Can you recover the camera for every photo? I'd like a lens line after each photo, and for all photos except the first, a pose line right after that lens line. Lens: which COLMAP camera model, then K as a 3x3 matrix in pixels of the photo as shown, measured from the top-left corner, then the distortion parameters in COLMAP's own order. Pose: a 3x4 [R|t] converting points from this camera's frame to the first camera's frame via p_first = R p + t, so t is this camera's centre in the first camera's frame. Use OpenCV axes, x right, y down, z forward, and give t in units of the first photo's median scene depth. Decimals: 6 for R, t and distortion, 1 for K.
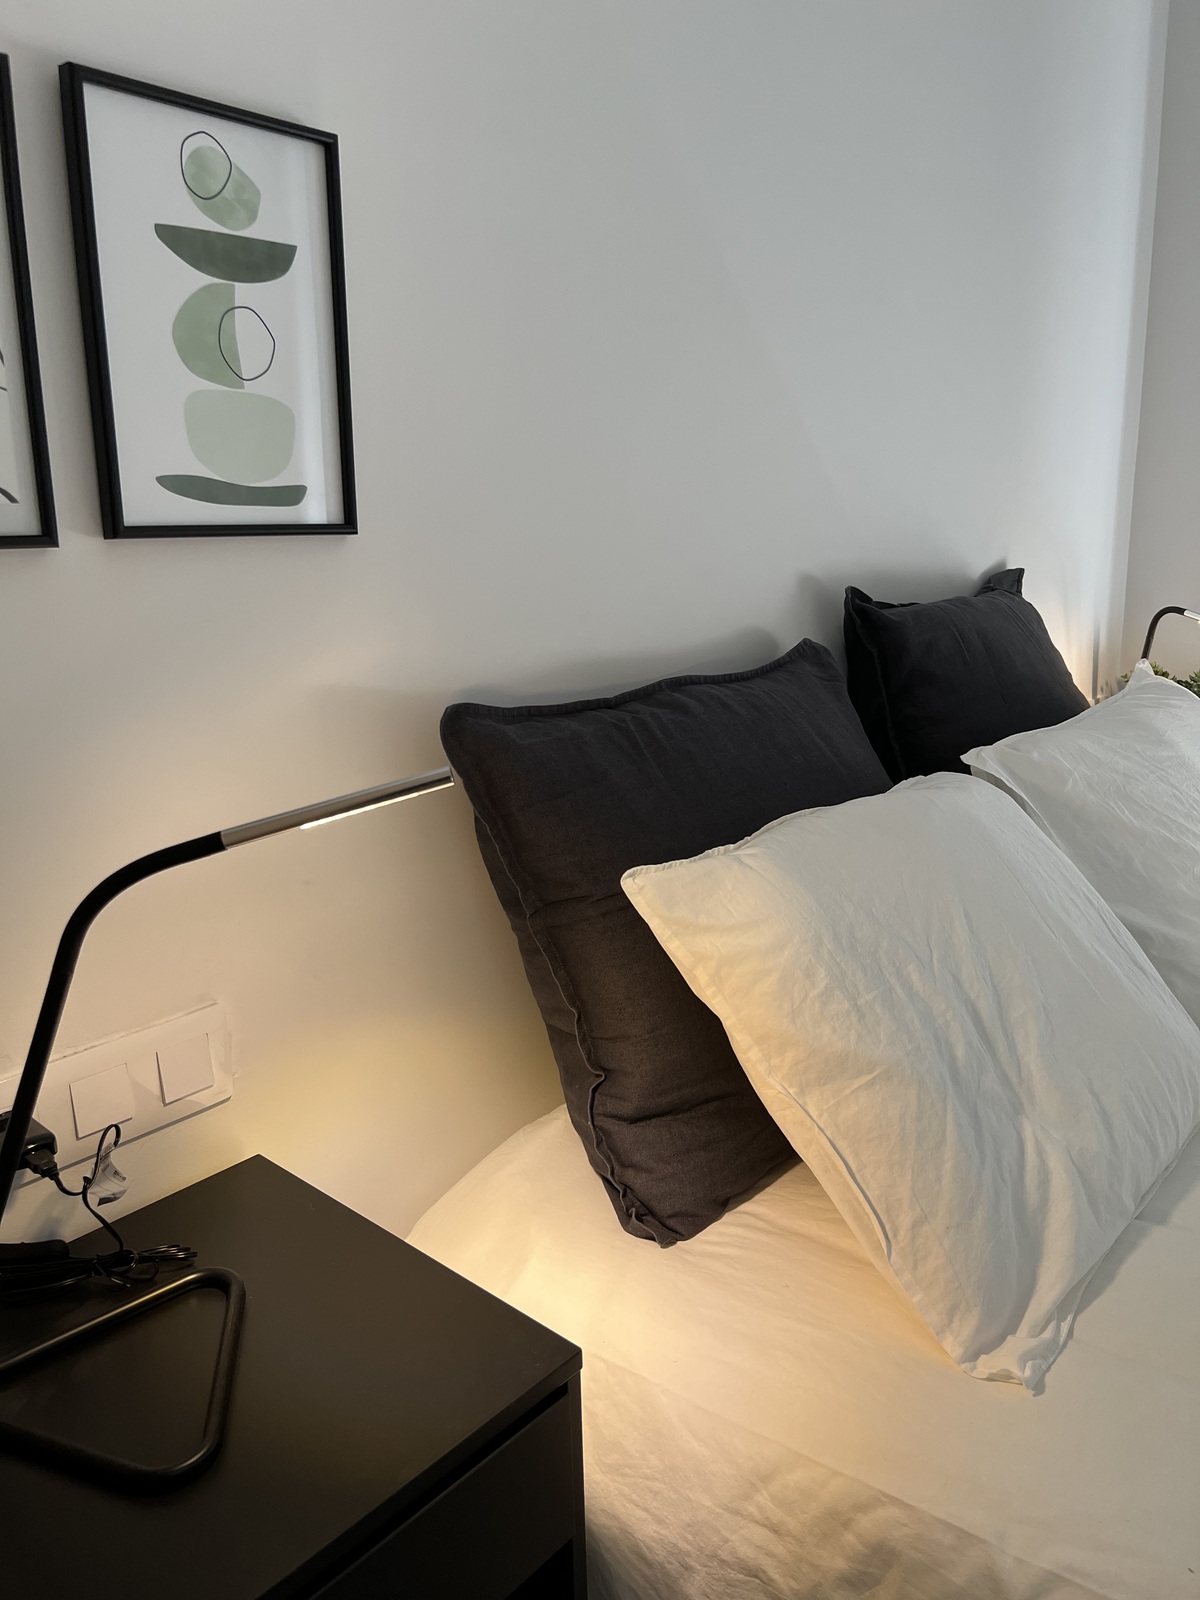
lens RADIAL K [[1171.4, 0, 556.2], [0, 1171.4, 799.4], [0, 0, 1]] dist [0.022082, -0.006232]
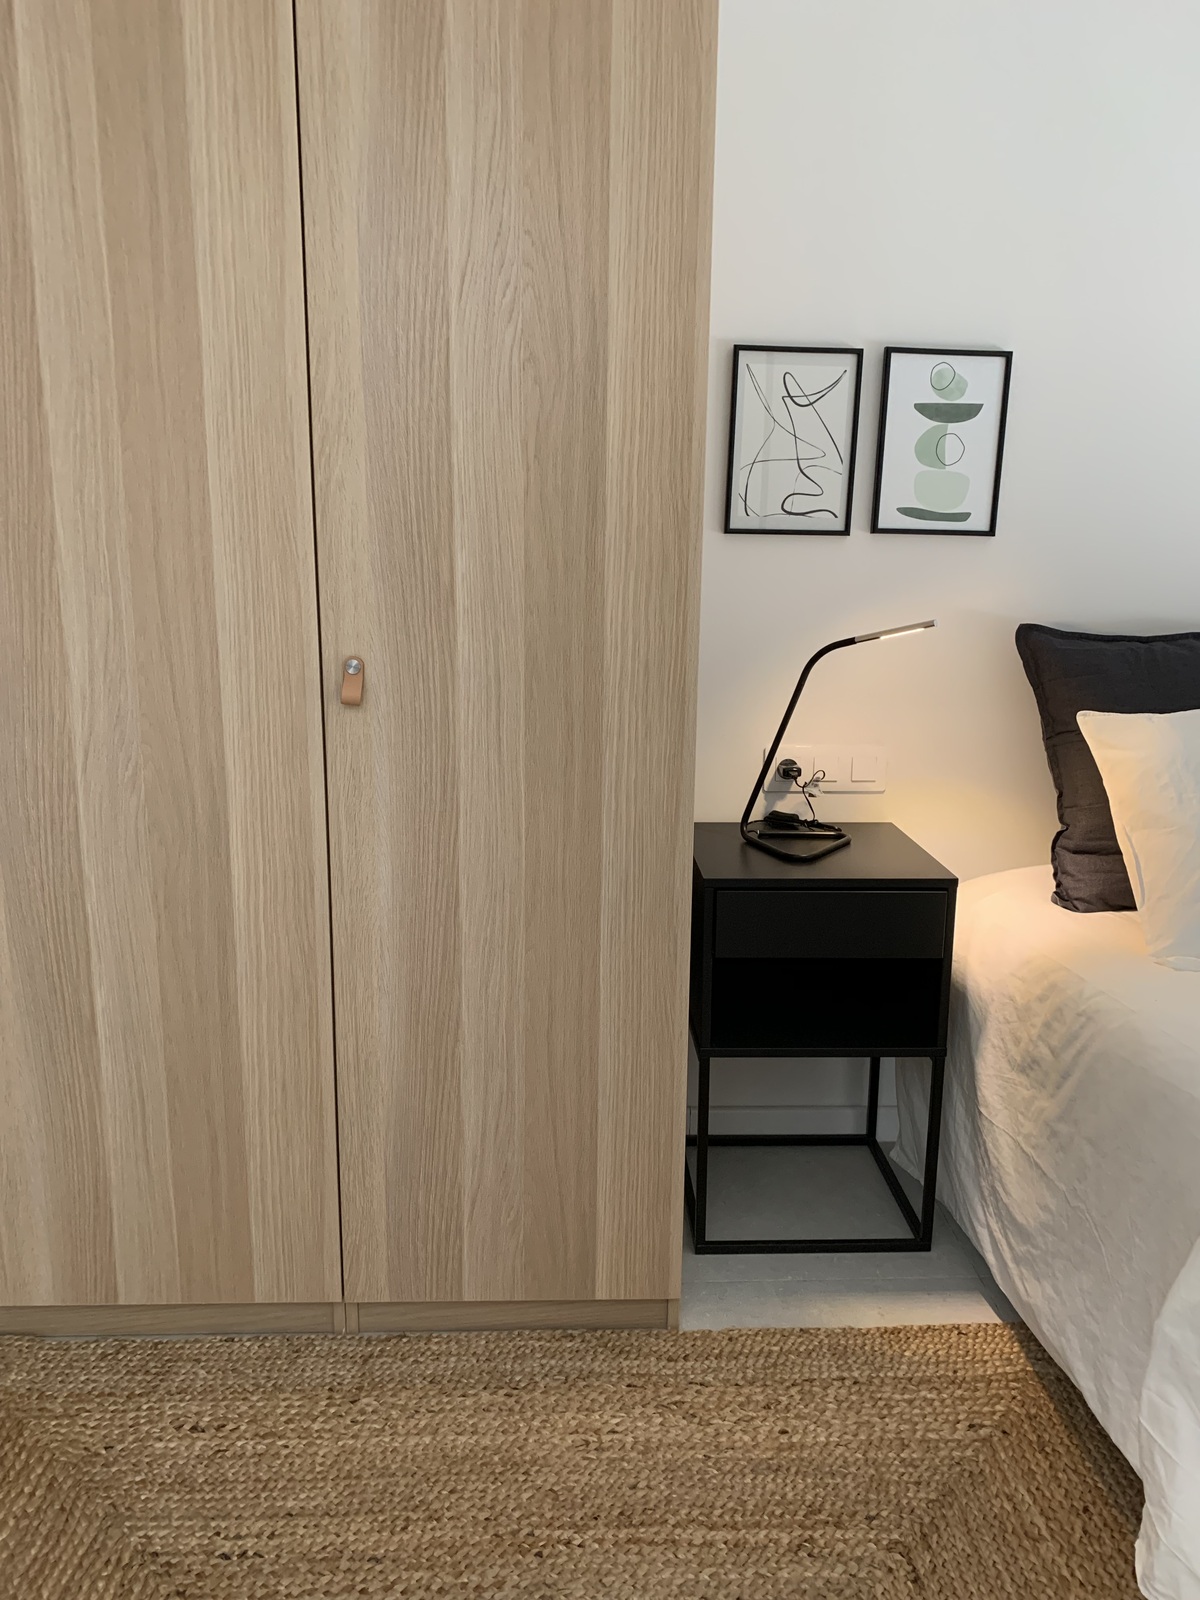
lens RADIAL K [[1191.0, 0, 649.3], [0, 1191.0, 791.1], [0, 0, 1]] dist [0.029208, -0.022874]
pose [[0.726976, 0.176511, -0.663589, 0.928203], [-0.195350, 0.979627, 0.046566, 0.251020], [0.658289, 0.095780, 0.746647, -0.995269]]
